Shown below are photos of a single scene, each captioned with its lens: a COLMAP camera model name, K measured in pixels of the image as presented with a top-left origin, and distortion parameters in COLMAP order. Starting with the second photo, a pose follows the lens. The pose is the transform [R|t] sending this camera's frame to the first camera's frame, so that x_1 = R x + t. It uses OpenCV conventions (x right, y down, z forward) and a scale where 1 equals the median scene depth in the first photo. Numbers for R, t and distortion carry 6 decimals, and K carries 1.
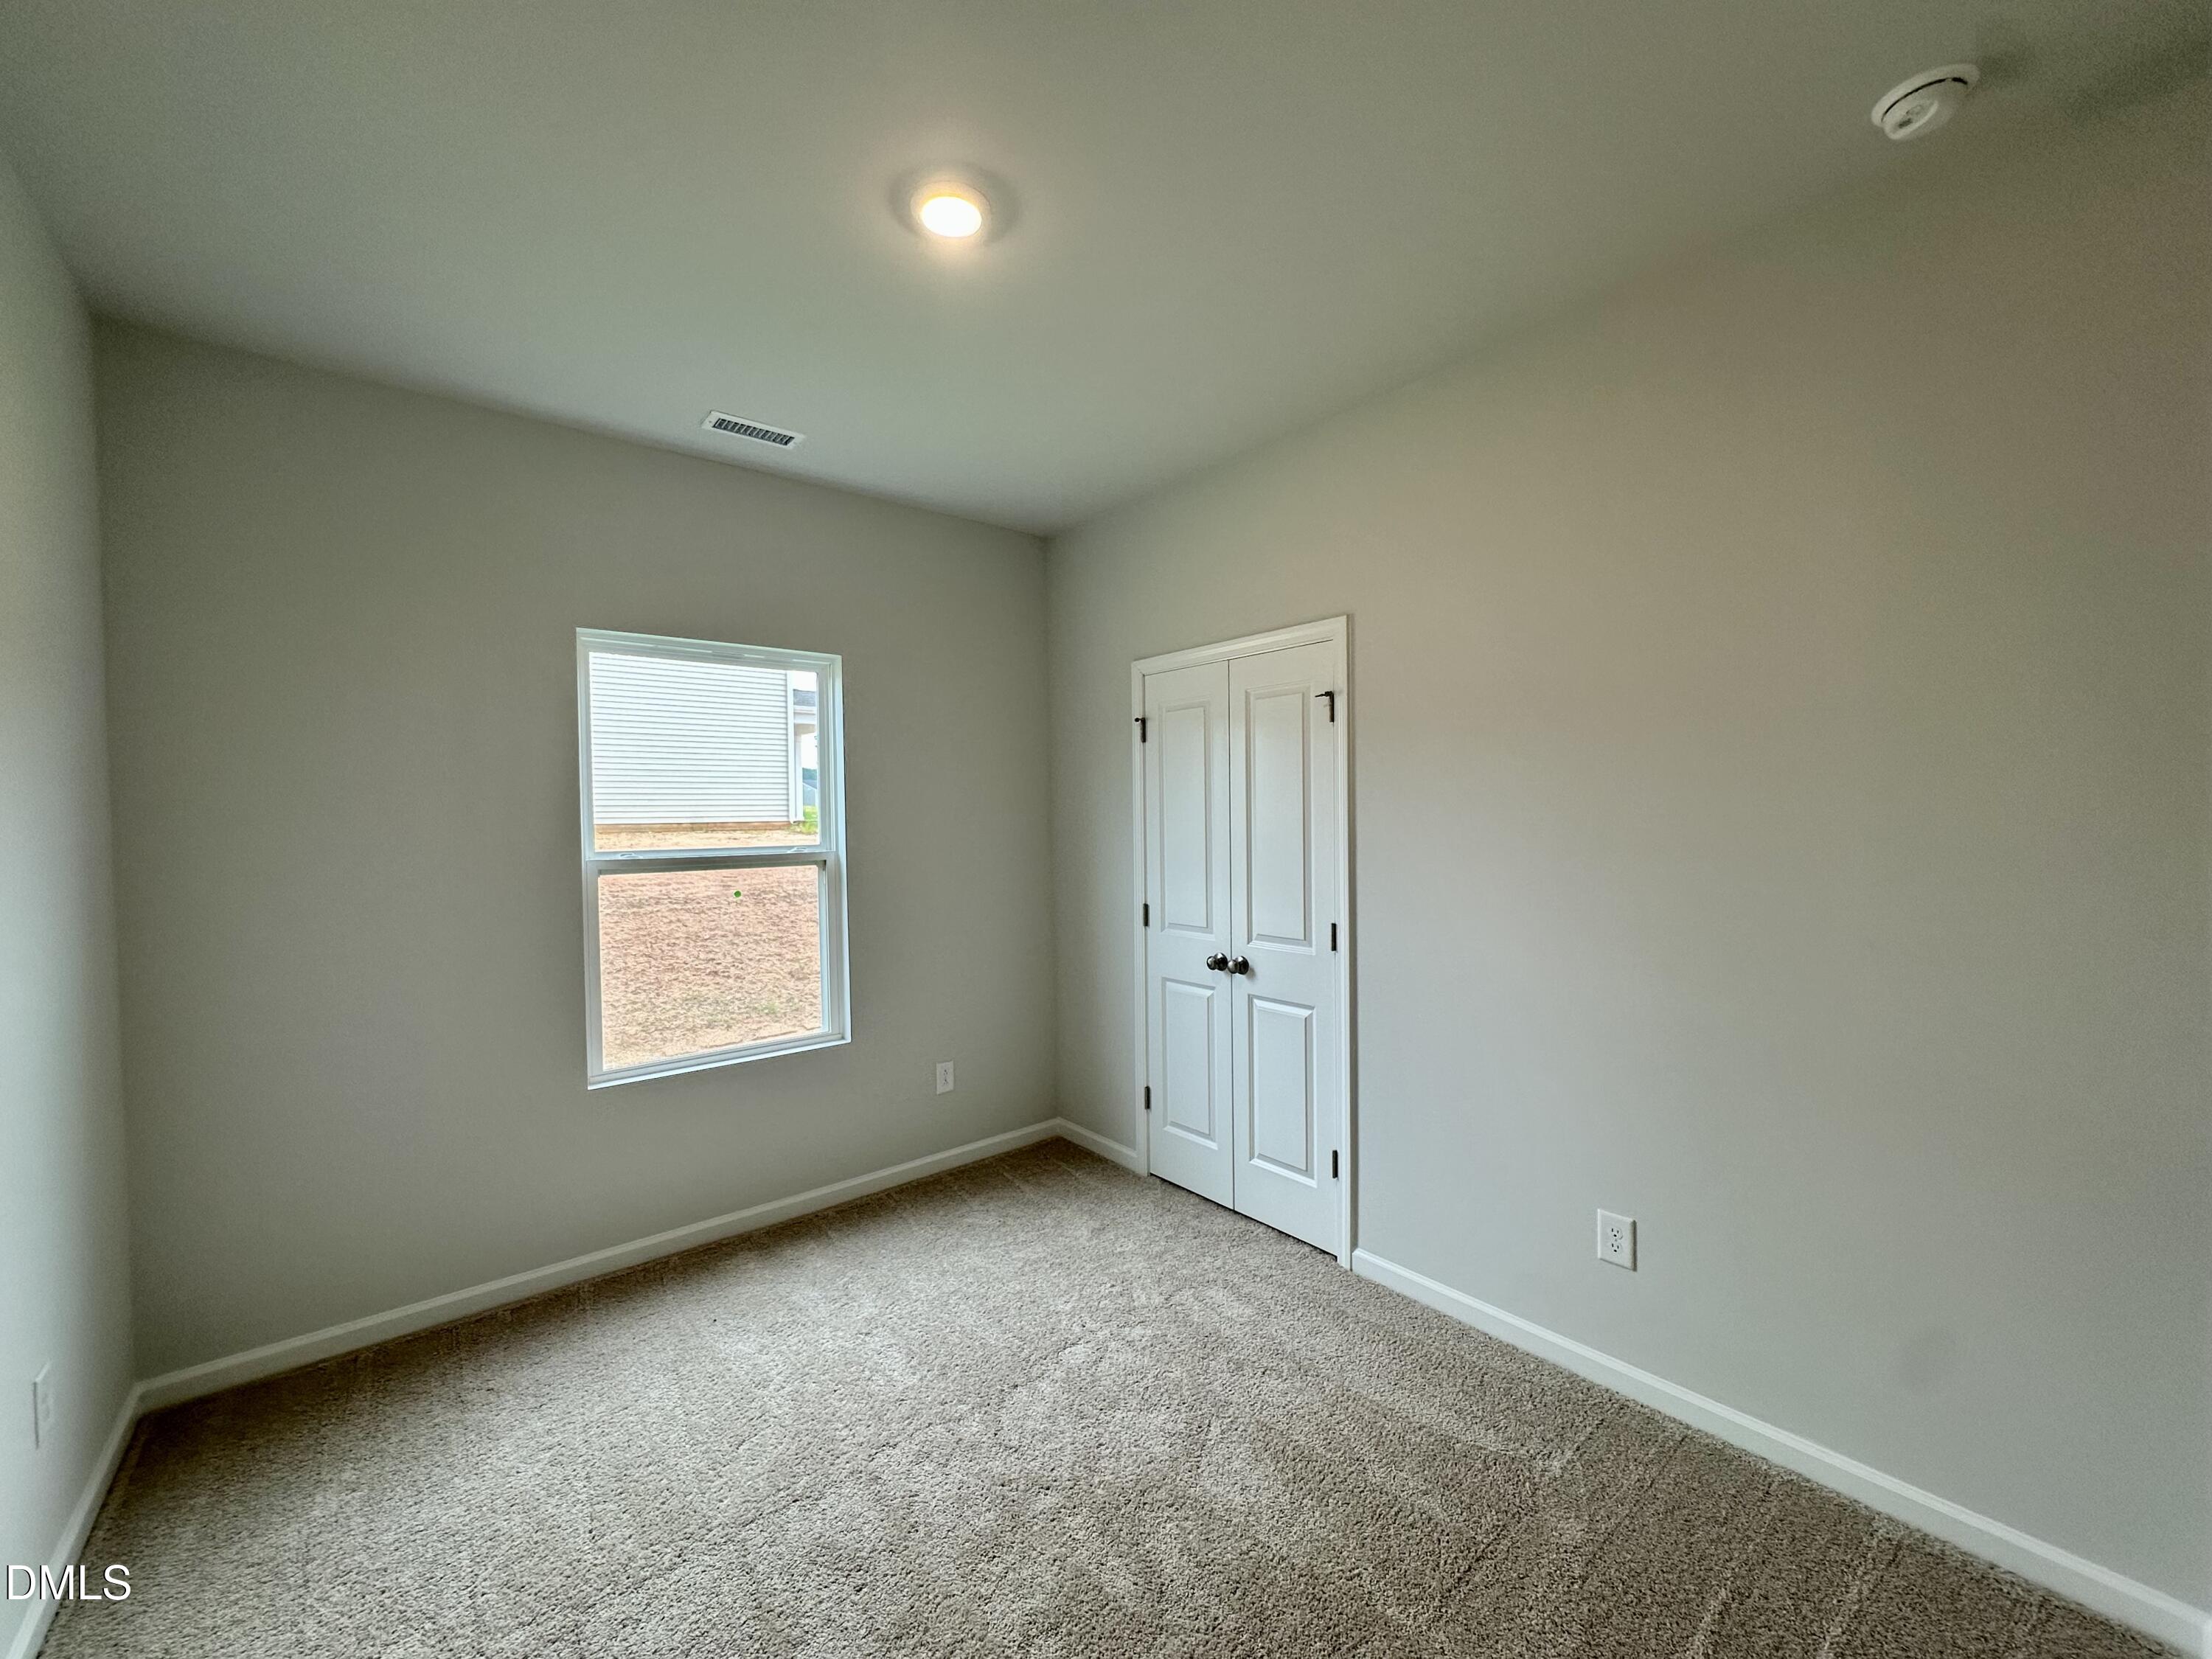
lens RADIAL K [[874.0, 0, 1106.0], [0, 874.0, 829.5], [0, 0, 1]] dist [-0.000936, 0.000028]
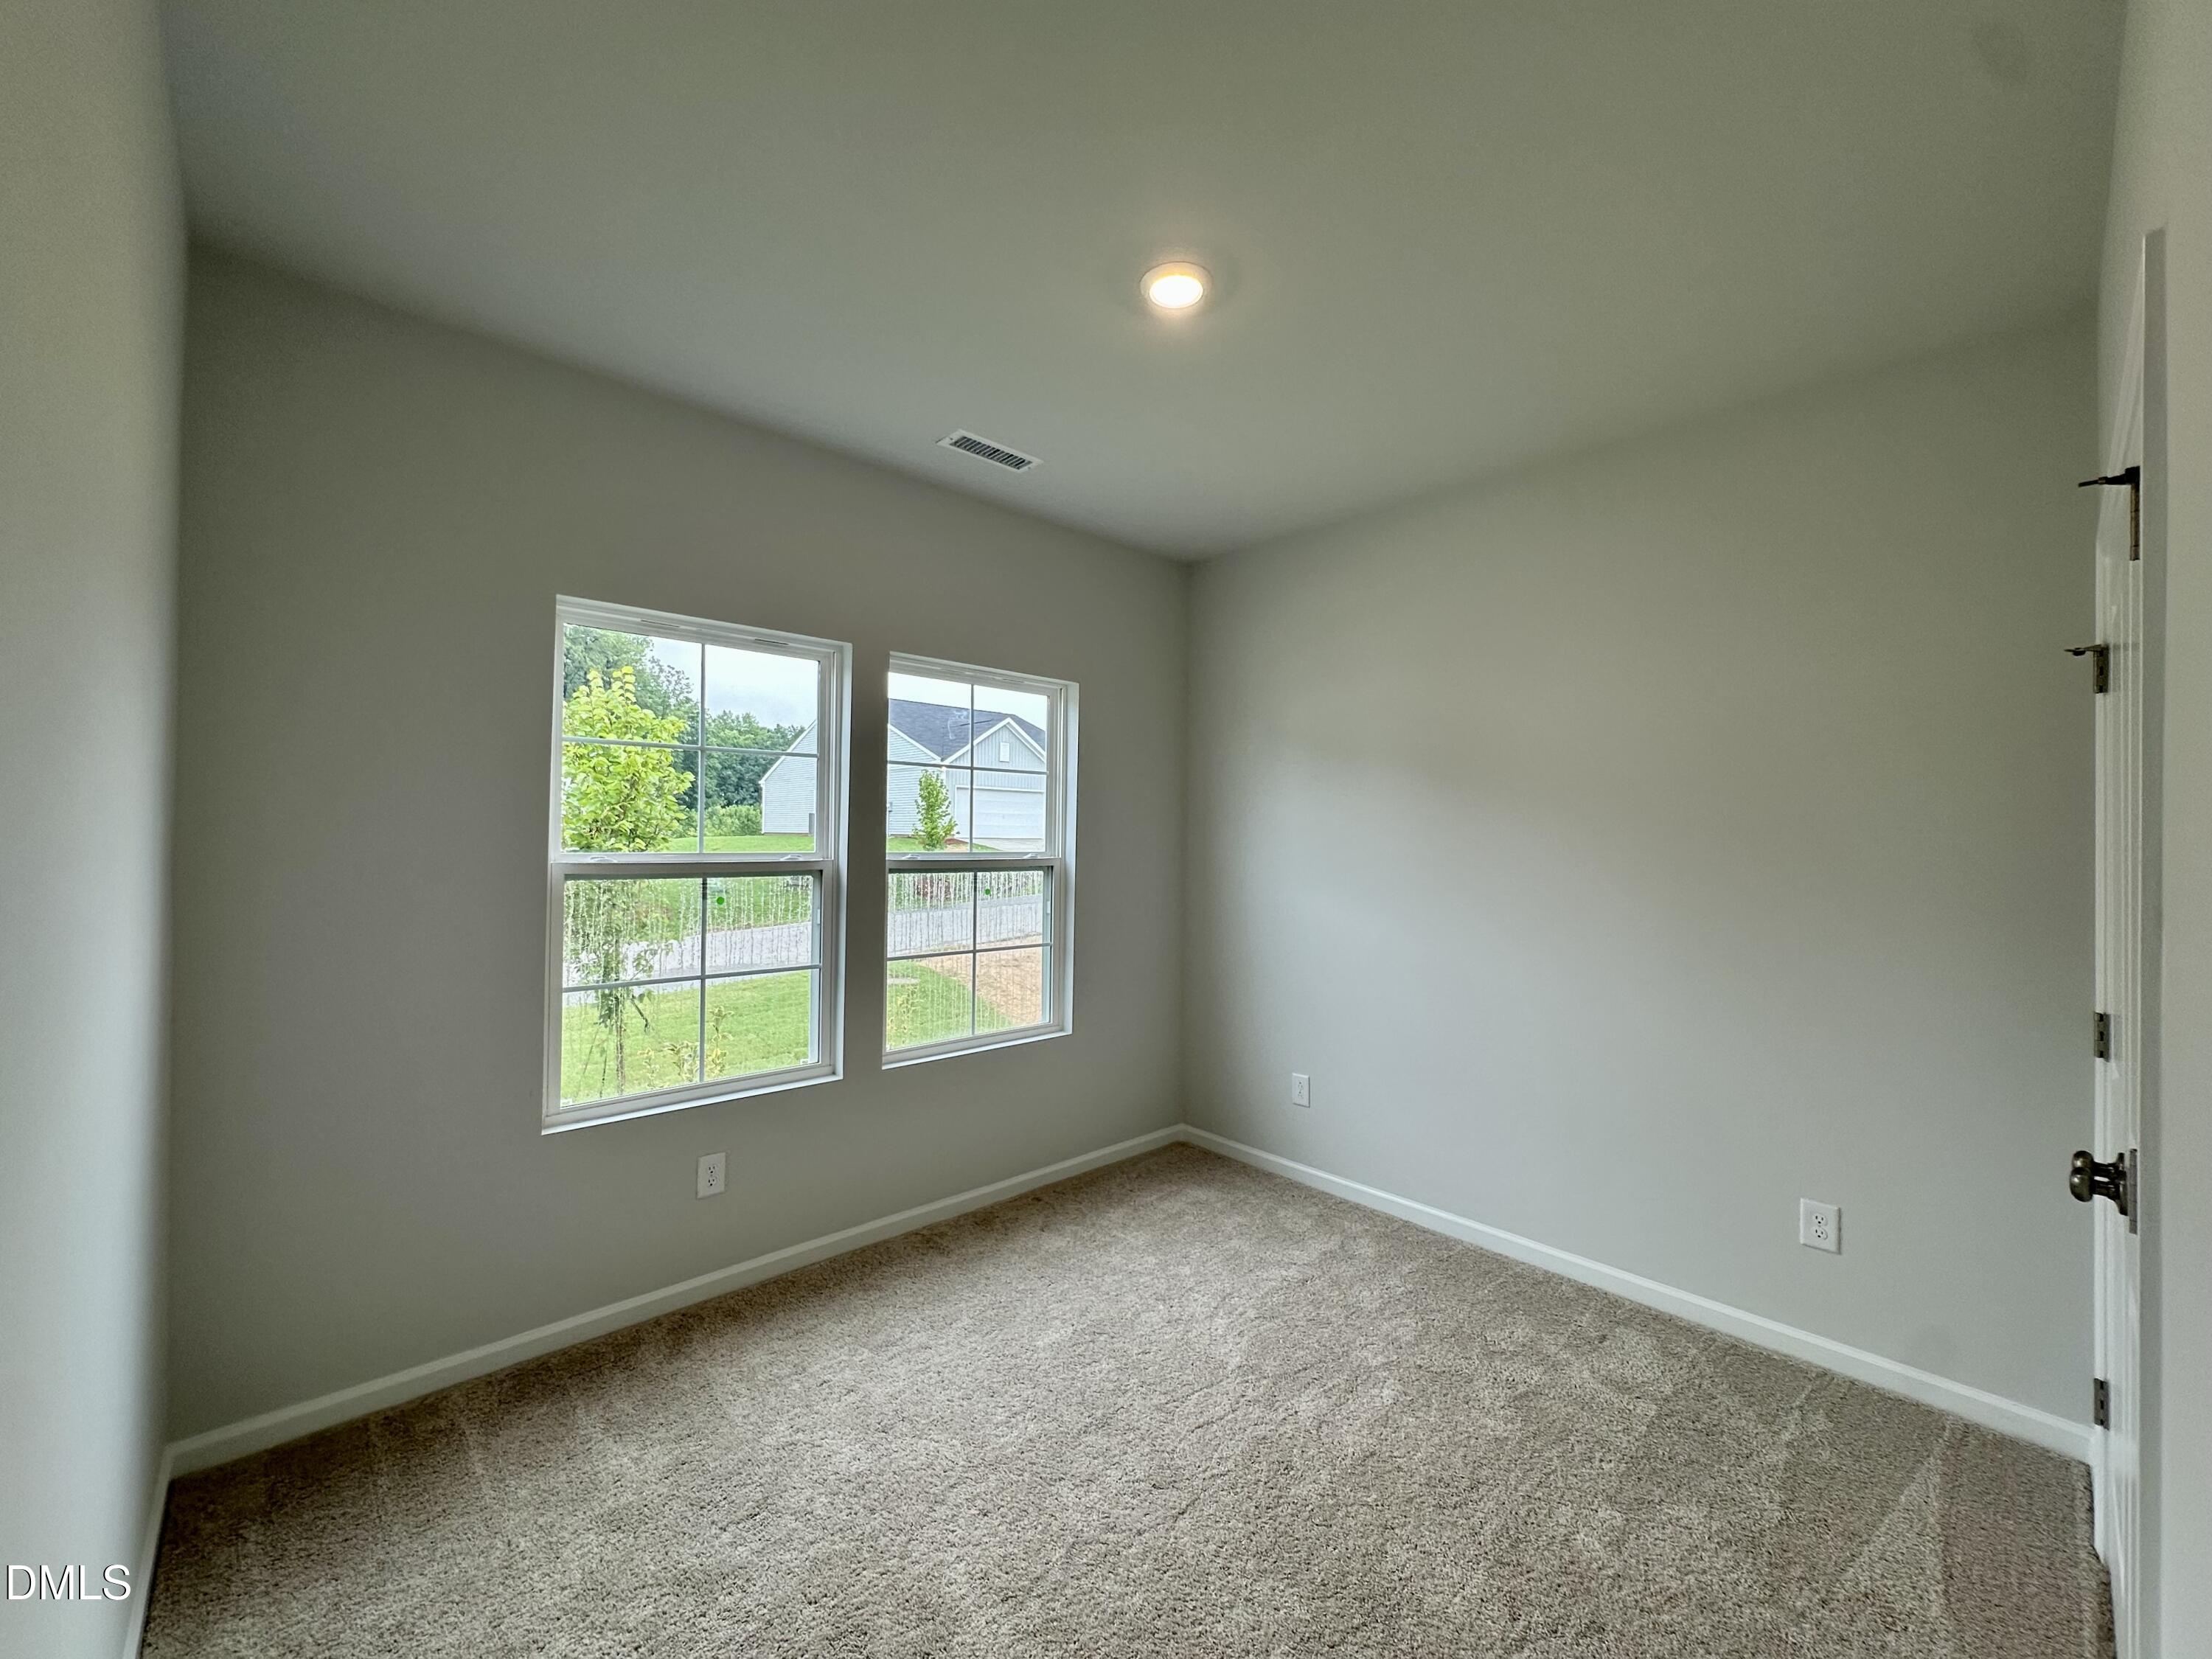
lens RADIAL K [[1163.4, 0, 1106.0], [0, 1163.4, 829.5], [0, 0, 1]] dist [0.022490, -0.000689]
pose [[0.980773, 0.032882, 0.192363, -0.427735], [-0.029127, 0.999327, -0.022320, 0.015716], [-0.192967, 0.016288, 0.981070, -0.348405]]
